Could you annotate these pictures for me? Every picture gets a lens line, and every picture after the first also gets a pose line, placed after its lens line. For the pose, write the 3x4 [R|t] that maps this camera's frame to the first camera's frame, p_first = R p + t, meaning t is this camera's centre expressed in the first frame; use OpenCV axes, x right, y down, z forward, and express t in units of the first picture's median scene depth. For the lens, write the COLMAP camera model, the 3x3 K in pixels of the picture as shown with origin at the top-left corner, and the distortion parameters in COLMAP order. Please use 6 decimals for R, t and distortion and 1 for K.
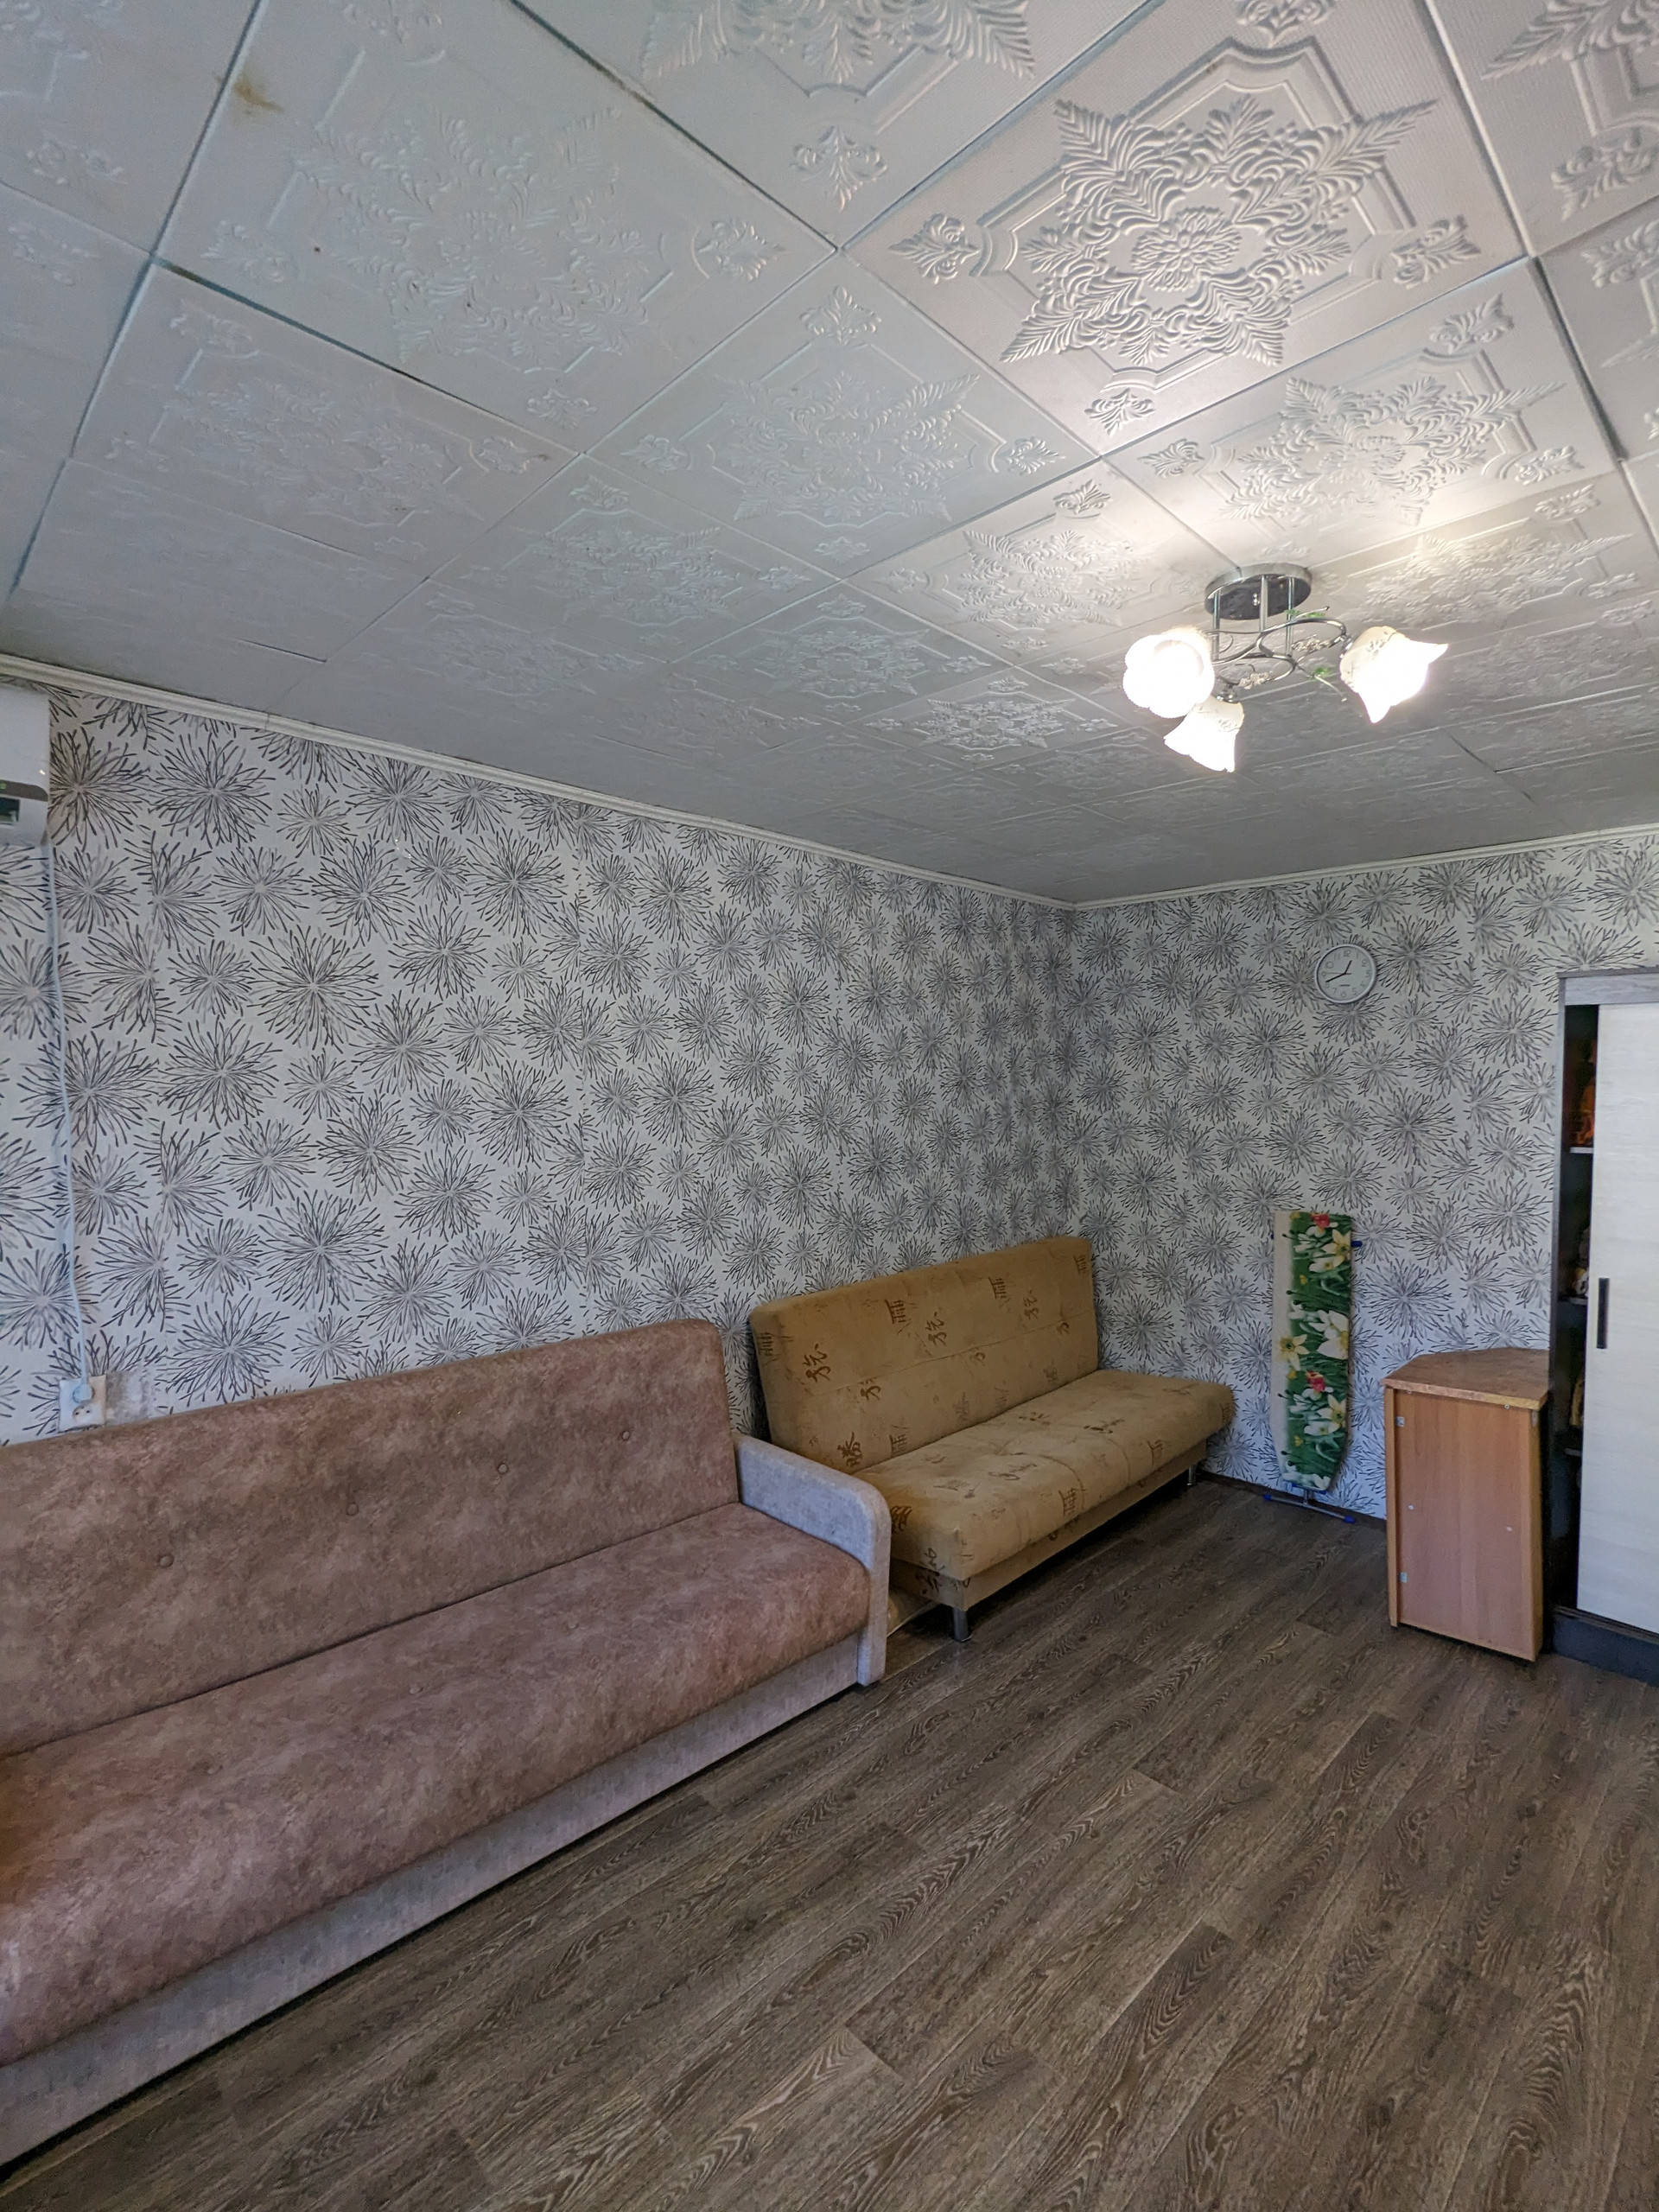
lens RADIAL K [[1040.5, 0, 841.6], [0, 1040.5, 1116.3], [0, 0, 1]] dist [-0.002734, 0.001477]
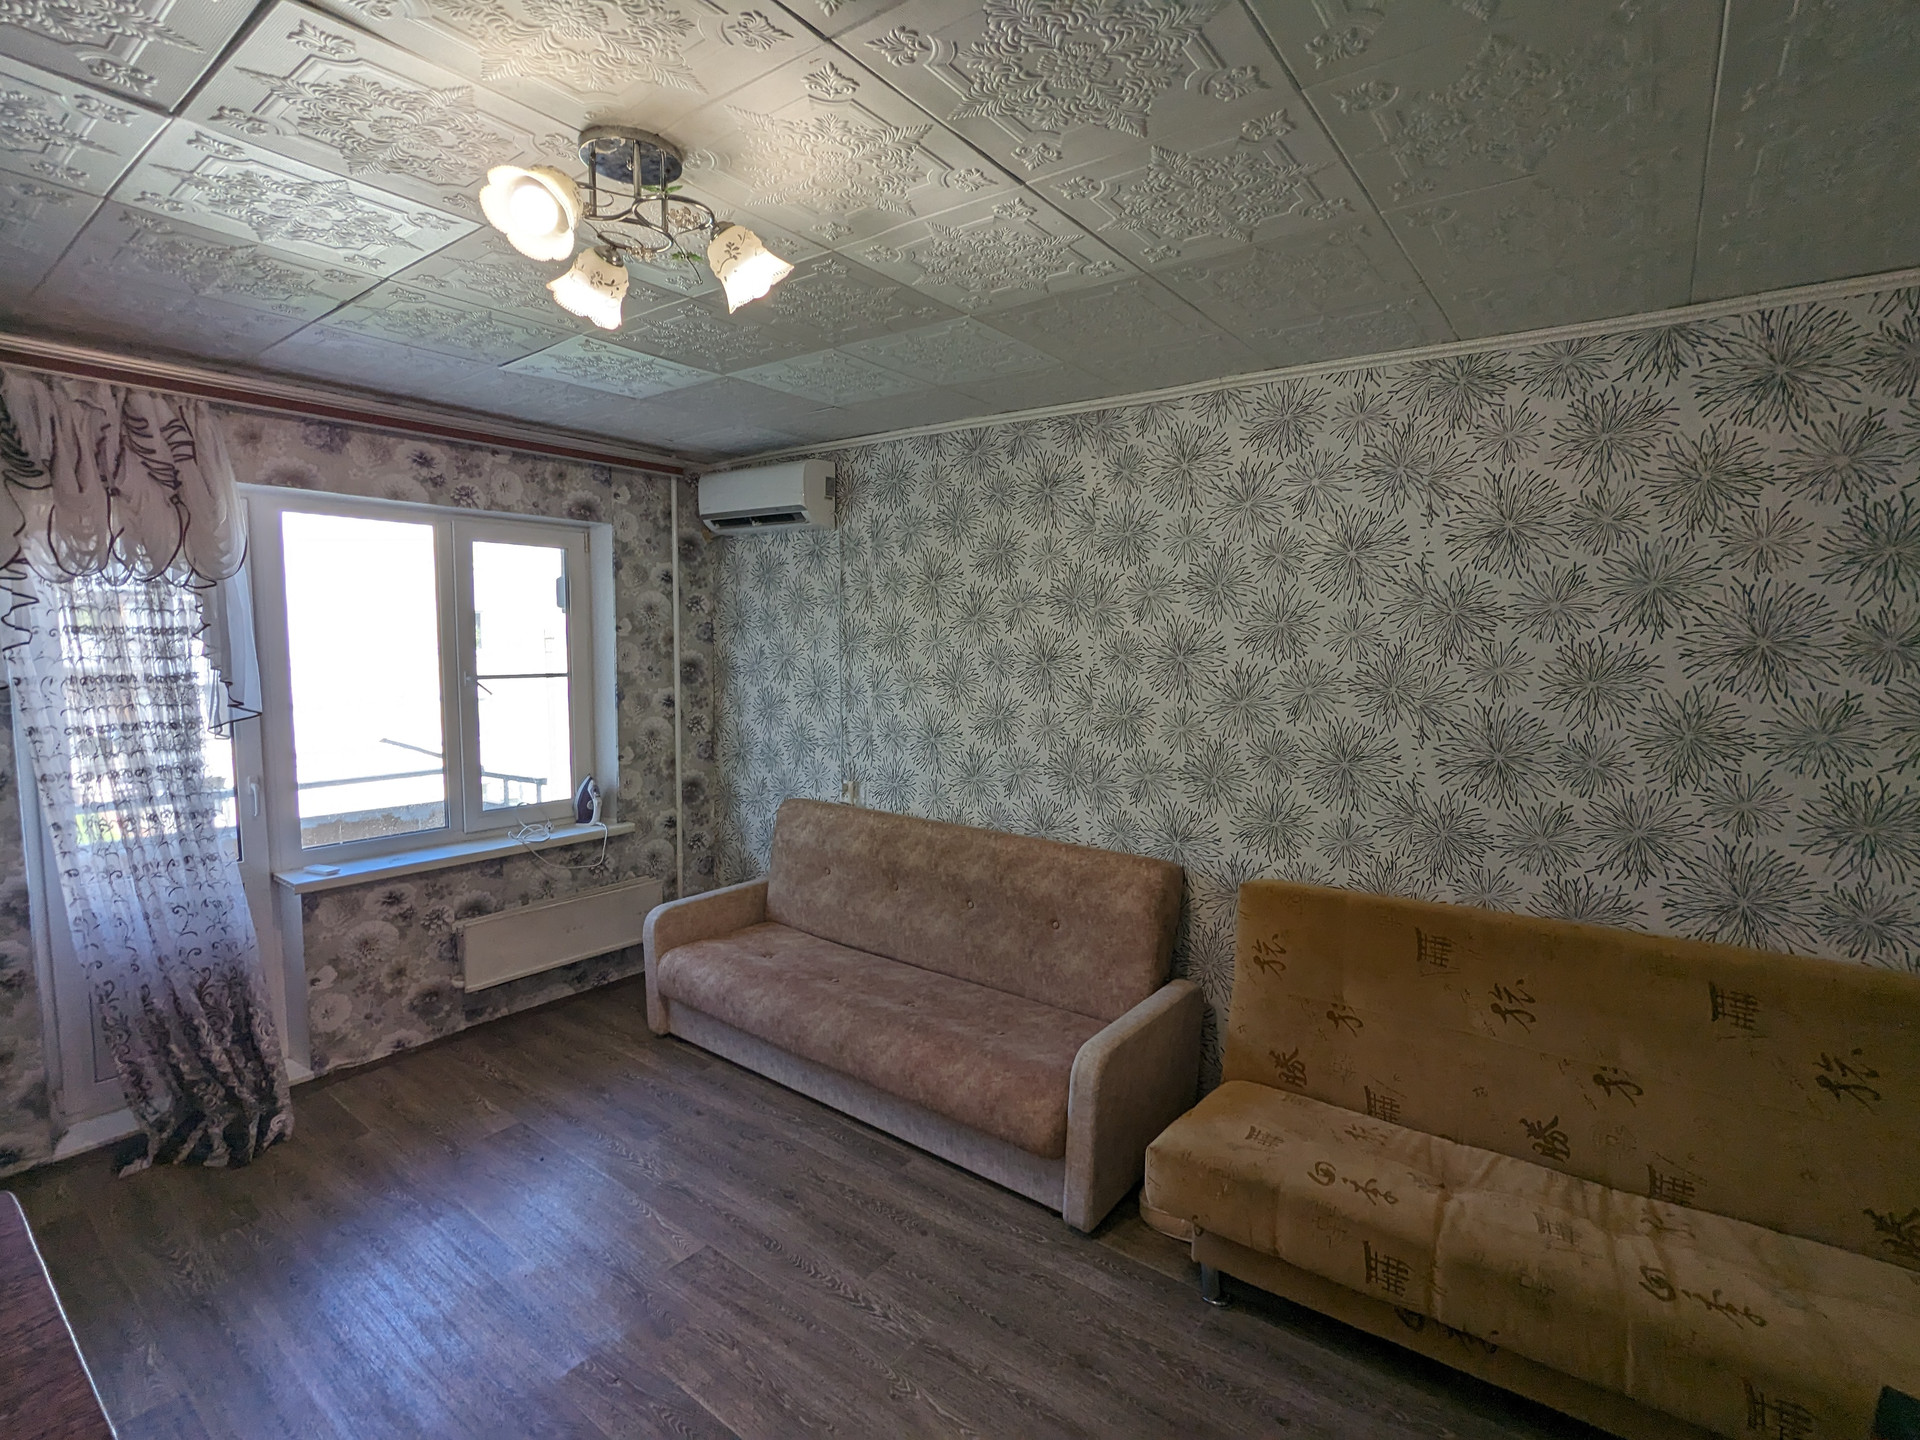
lens RADIAL K [[903.1, 0, 959.6], [0, 903.1, 722.3], [0, 0, 1]] dist [-0.002734, 0.001477]
pose [[0.142915, 0.092375, -0.985415, 0.792516], [-0.042442, 0.995291, 0.087146, -0.024504], [0.988825, 0.029368, 0.146163, 0.693103]]
